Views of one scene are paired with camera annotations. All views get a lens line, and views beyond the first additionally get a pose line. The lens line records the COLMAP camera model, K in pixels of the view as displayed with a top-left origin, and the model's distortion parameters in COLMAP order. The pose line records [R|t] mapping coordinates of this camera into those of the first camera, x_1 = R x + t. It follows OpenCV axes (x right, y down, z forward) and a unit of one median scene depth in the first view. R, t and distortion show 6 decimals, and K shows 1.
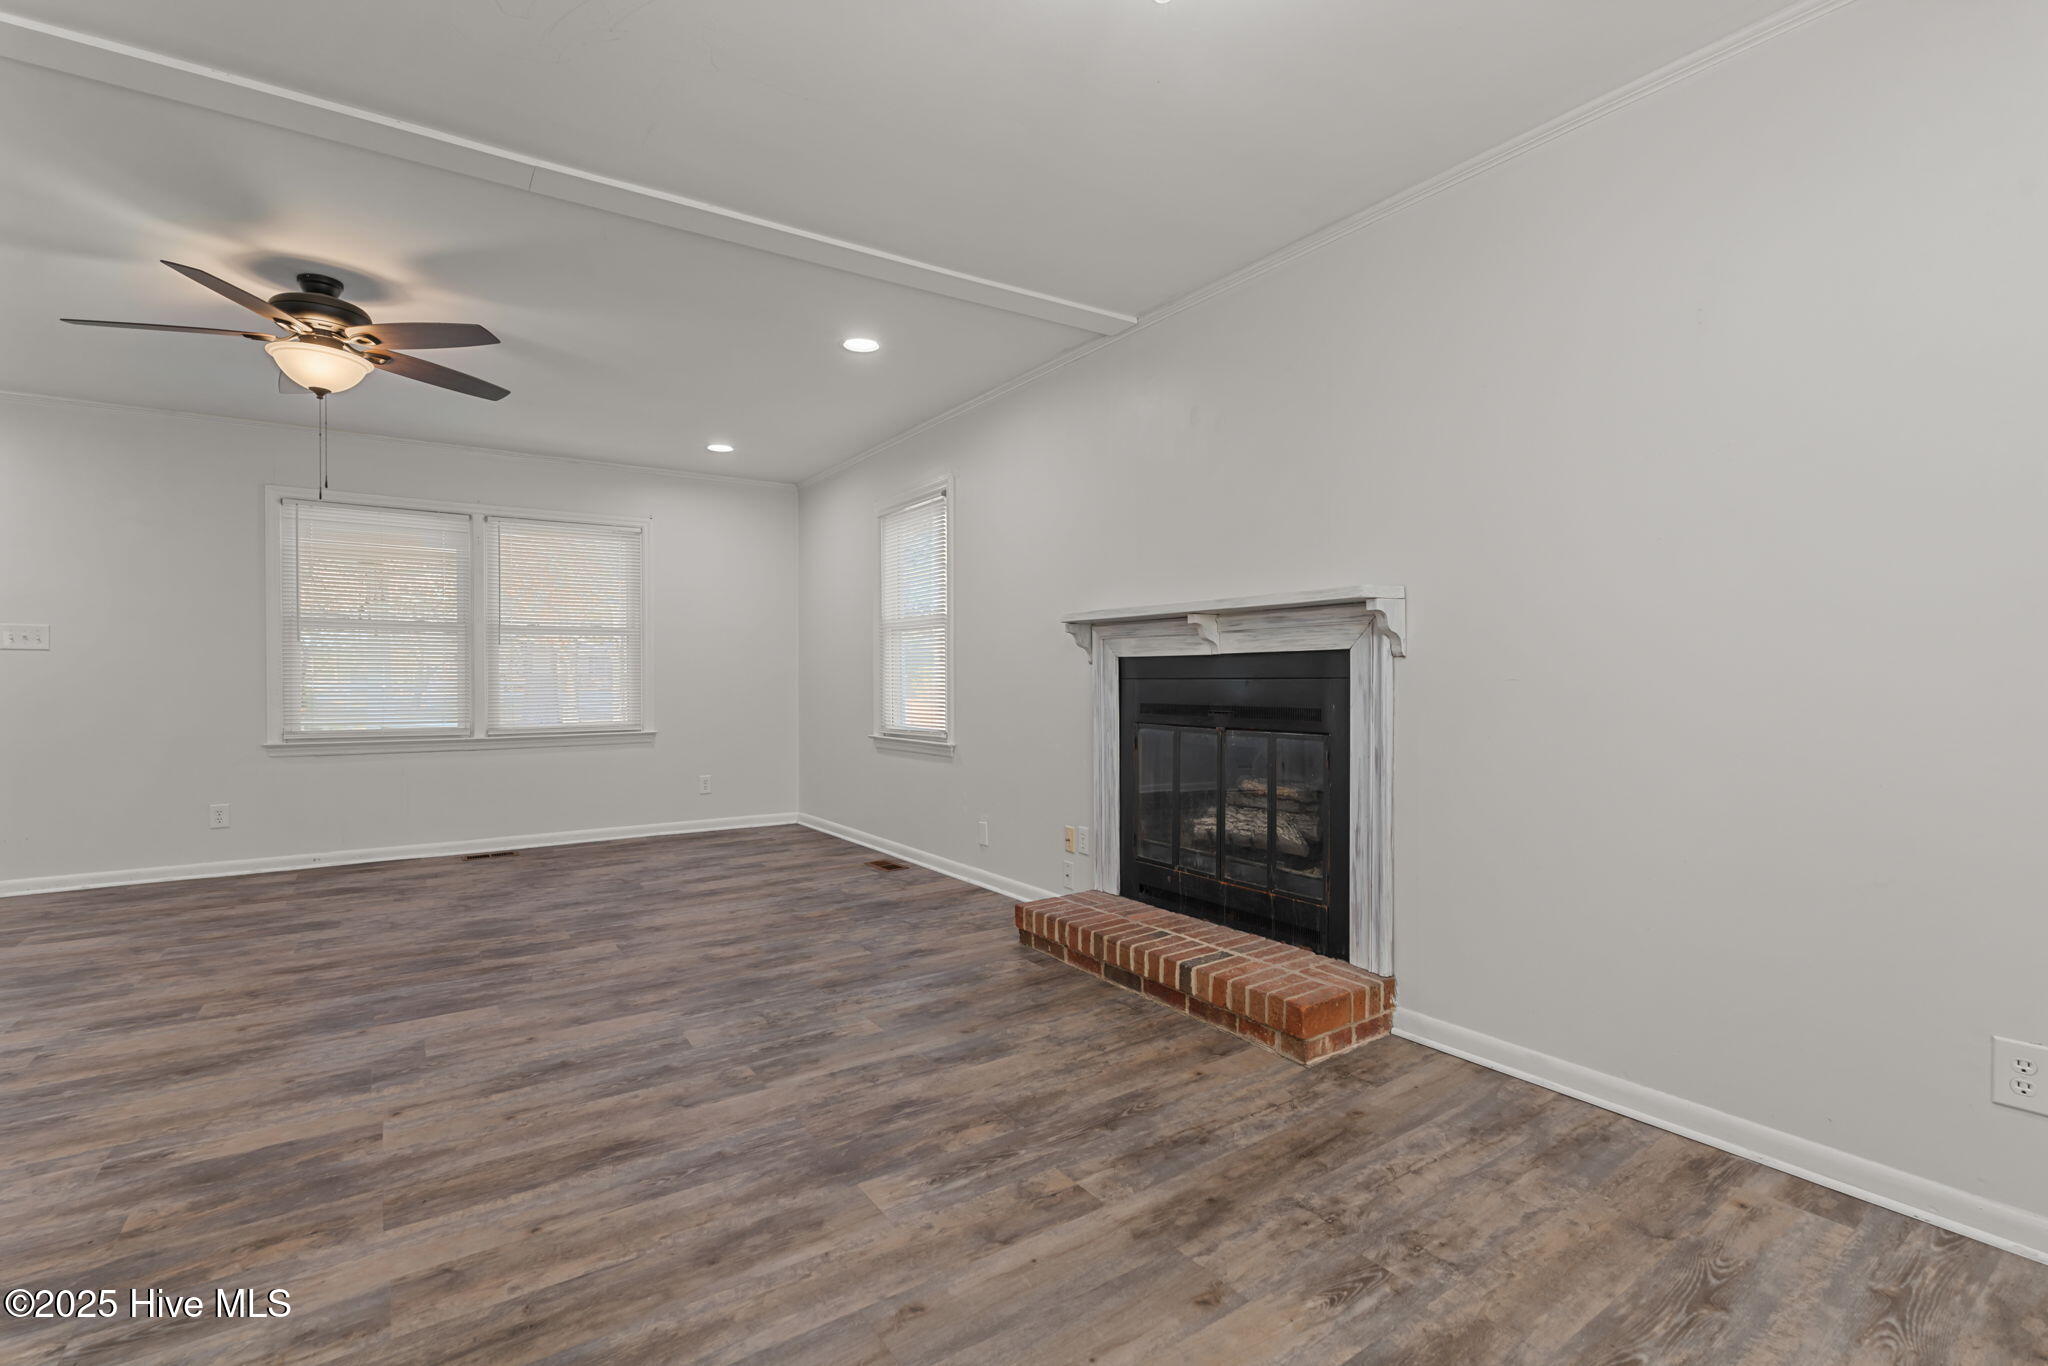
lens RADIAL K [[917.8, 0, 1024.0], [0, 917.8, 683.0], [0, 0, 1]] dist [-0.010208, 0.000609]
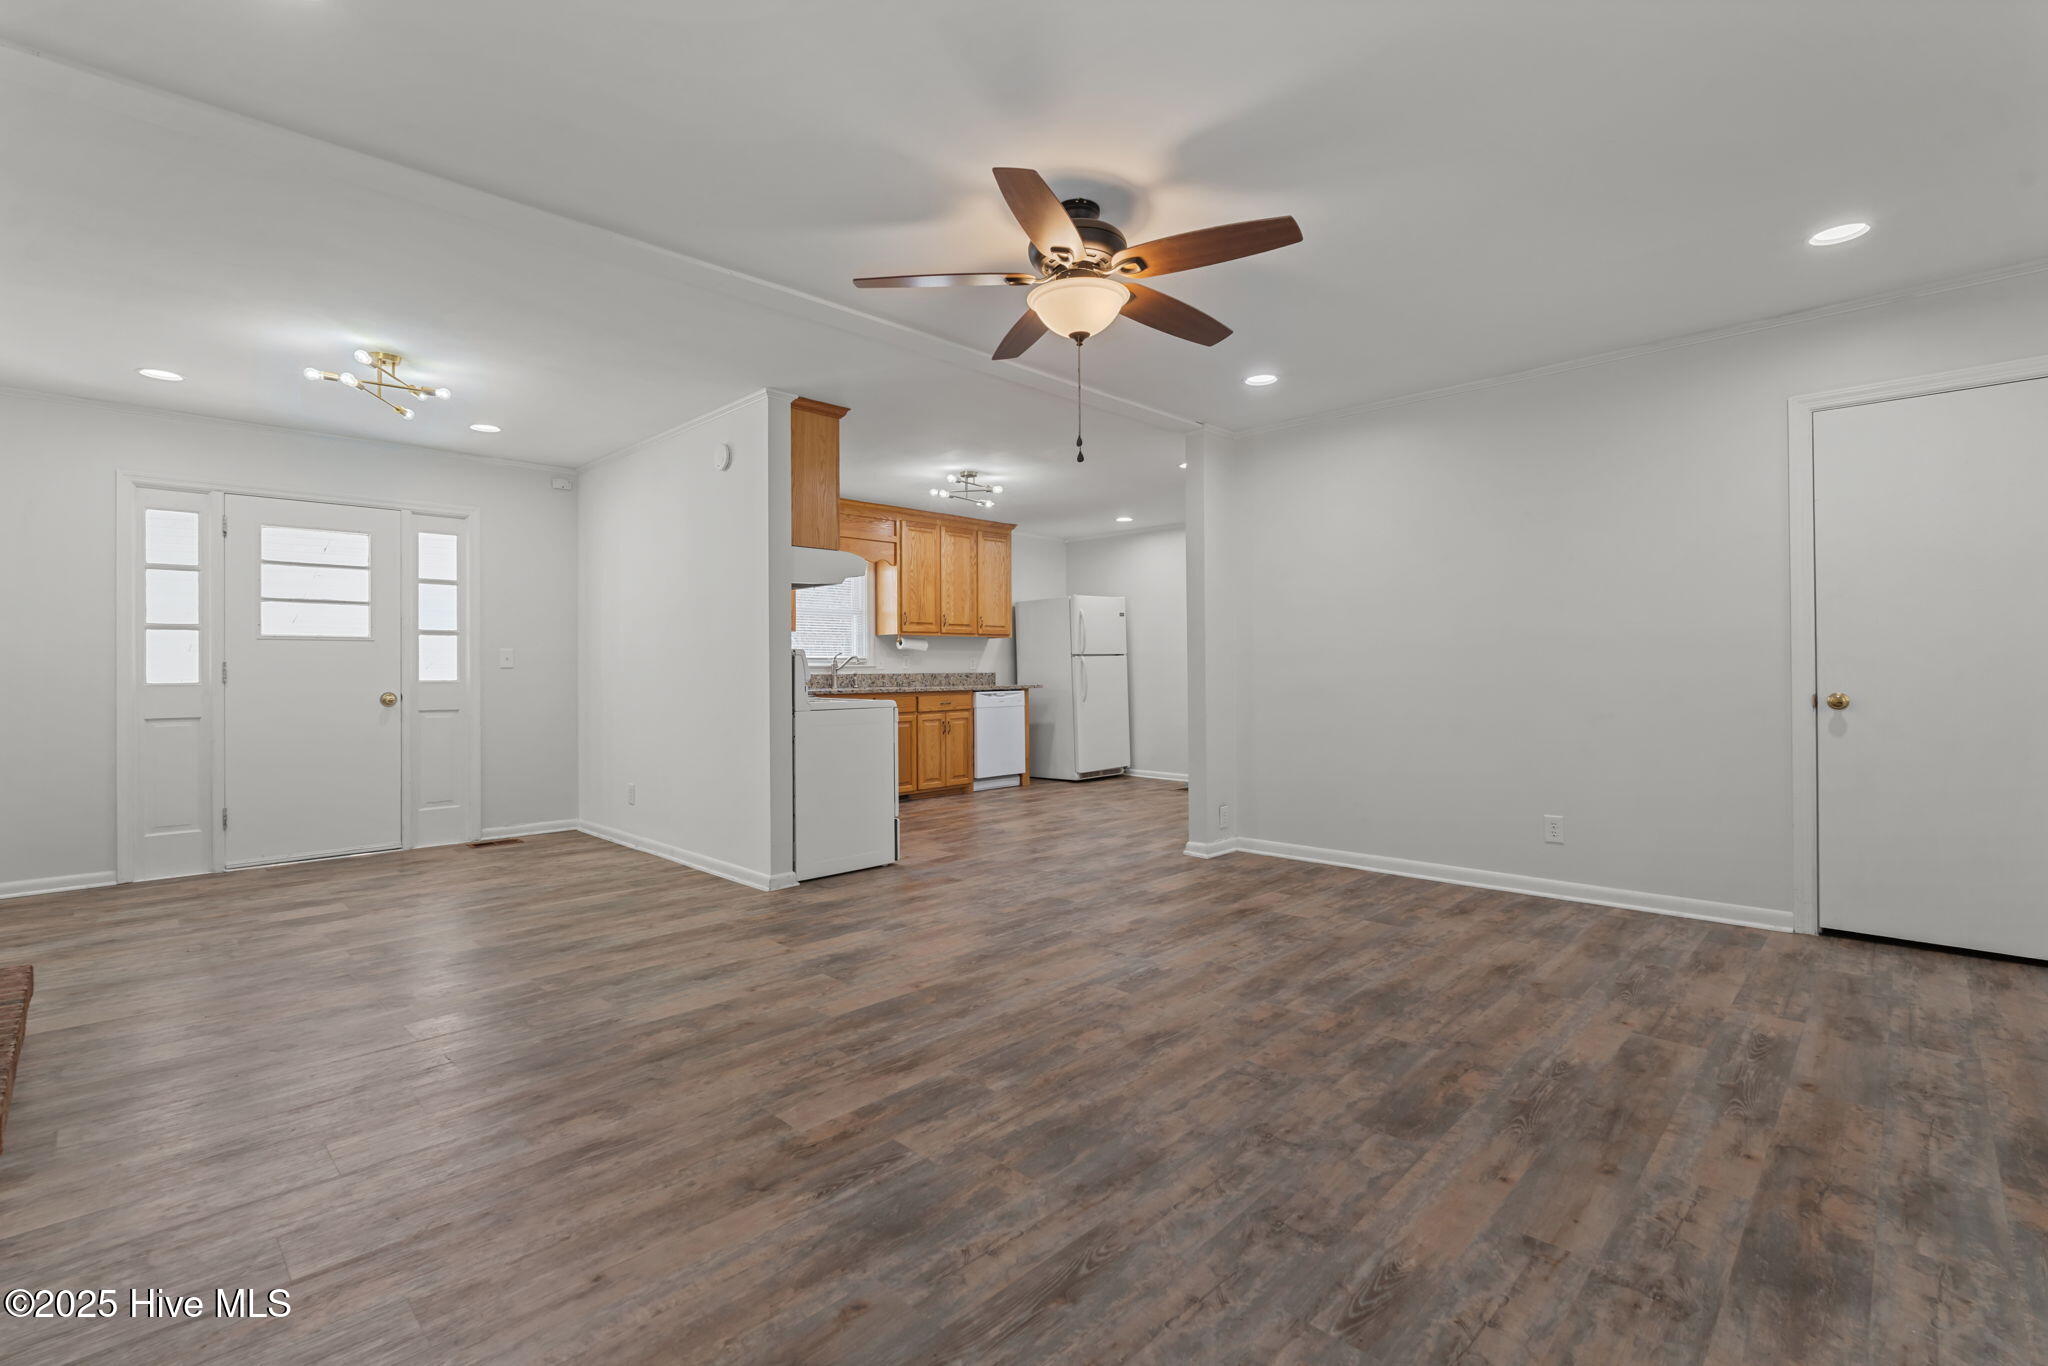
lens RADIAL K [[917.8, 0, 1024.0], [0, 917.8, 683.0], [0, 0, 1]] dist [-0.010208, 0.000609]
pose [[-0.980860, 0.011717, -0.194364, -0.586607], [0.007547, 0.999726, 0.022178, -0.015260], [0.194570, 0.020287, -0.980679, 1.953742]]
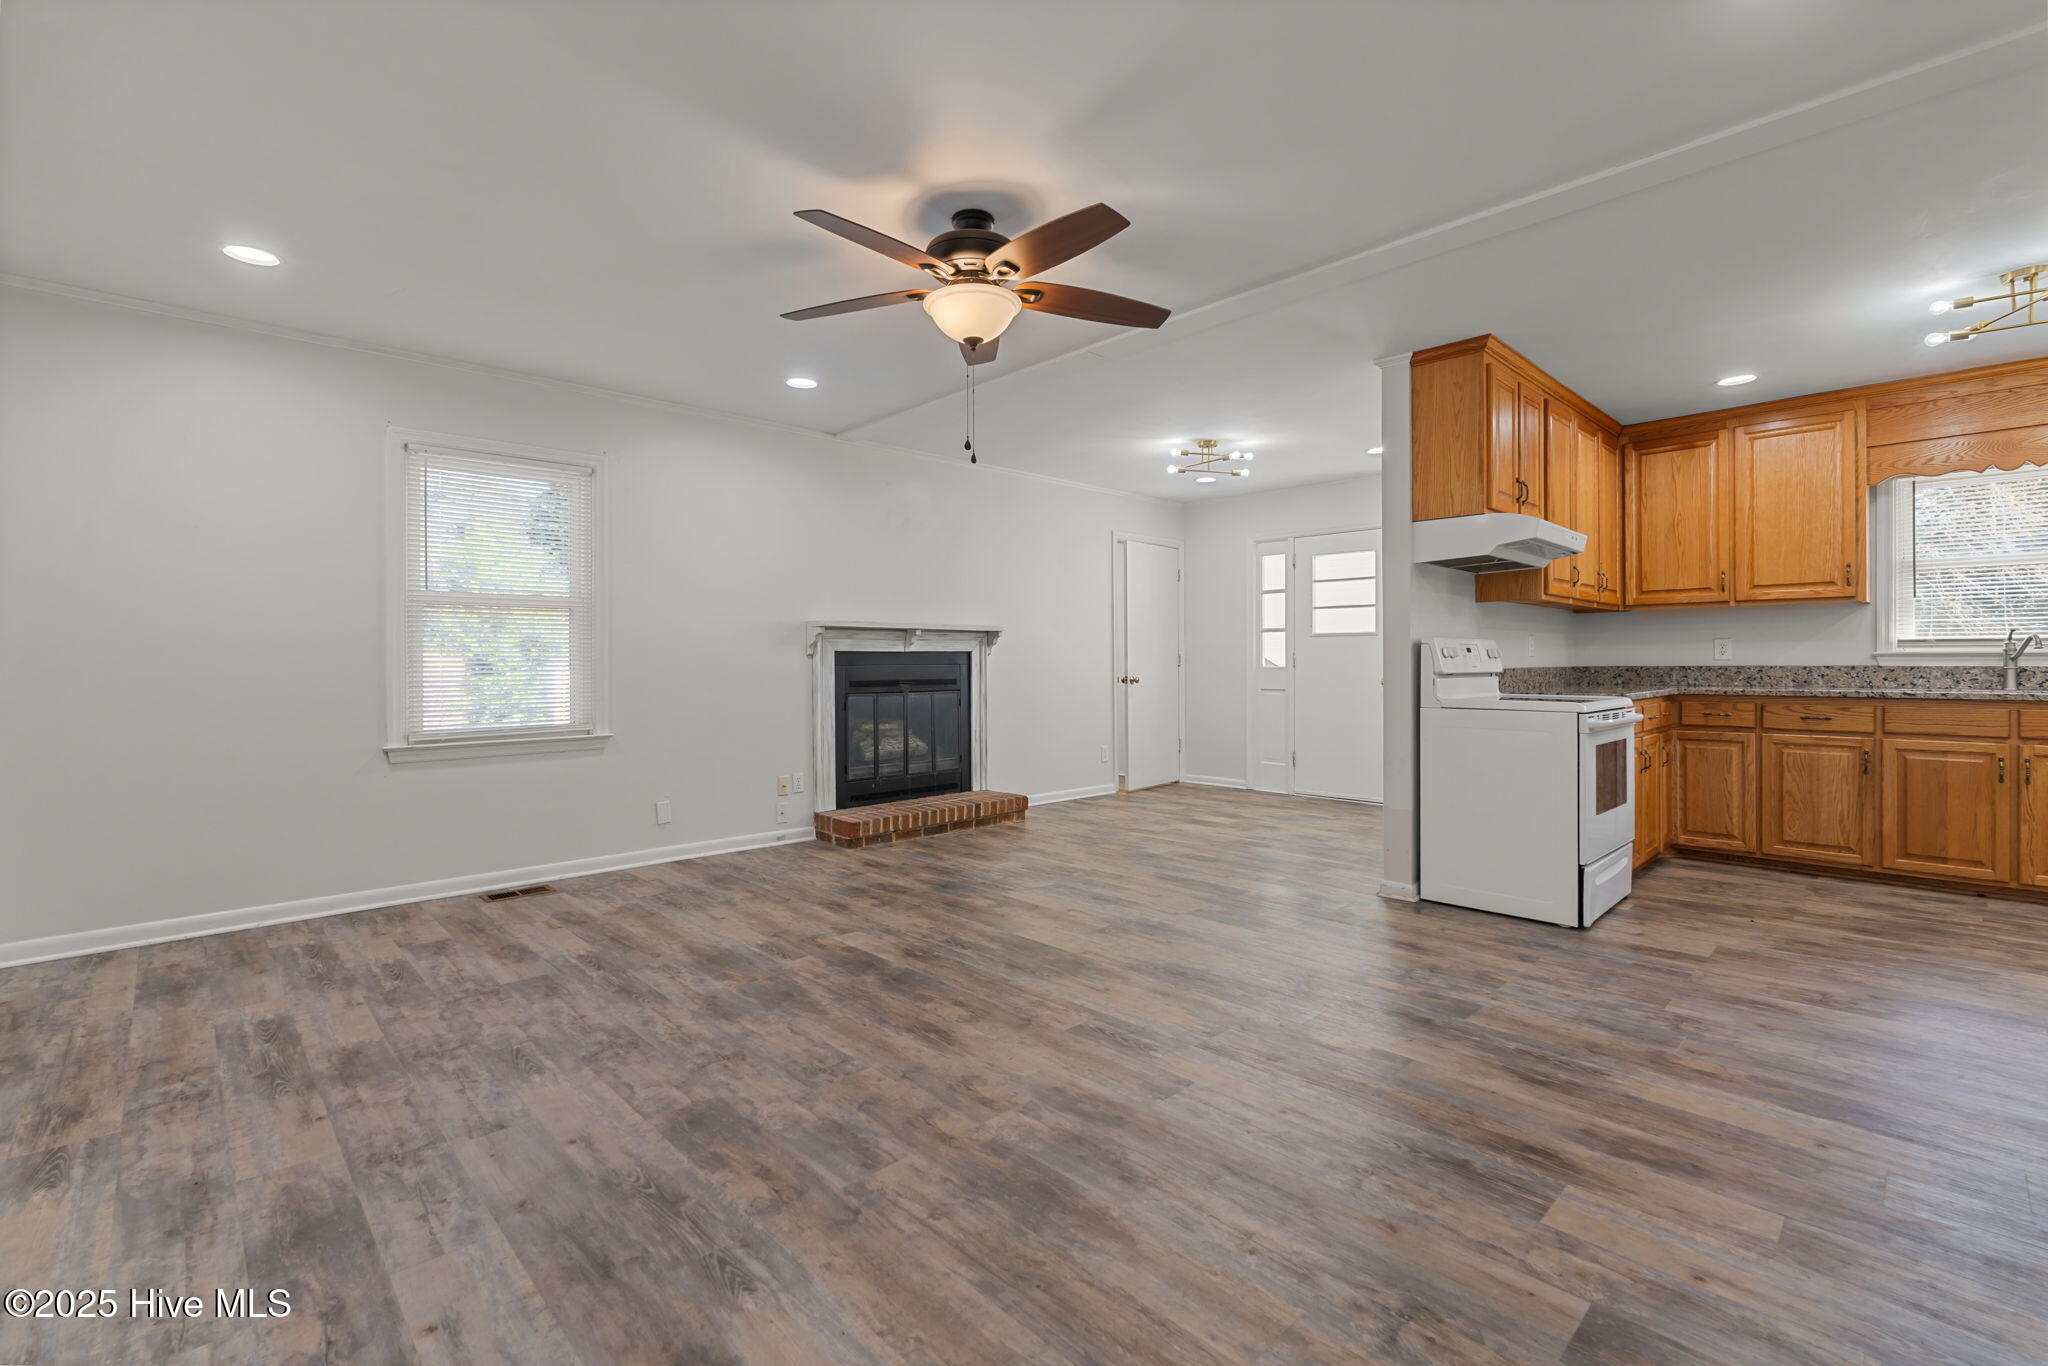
lens RADIAL K [[907.3, 0, 1012.9], [0, 907.3, 677.2], [0, 0, 1]] dist [-0.008950, -0.000463]
pose [[-0.153725, -0.014809, 0.988003, -1.754144], [0.009648, 0.999818, 0.016487, -0.008922], [-0.988067, 0.012066, -0.153554, 1.172151]]
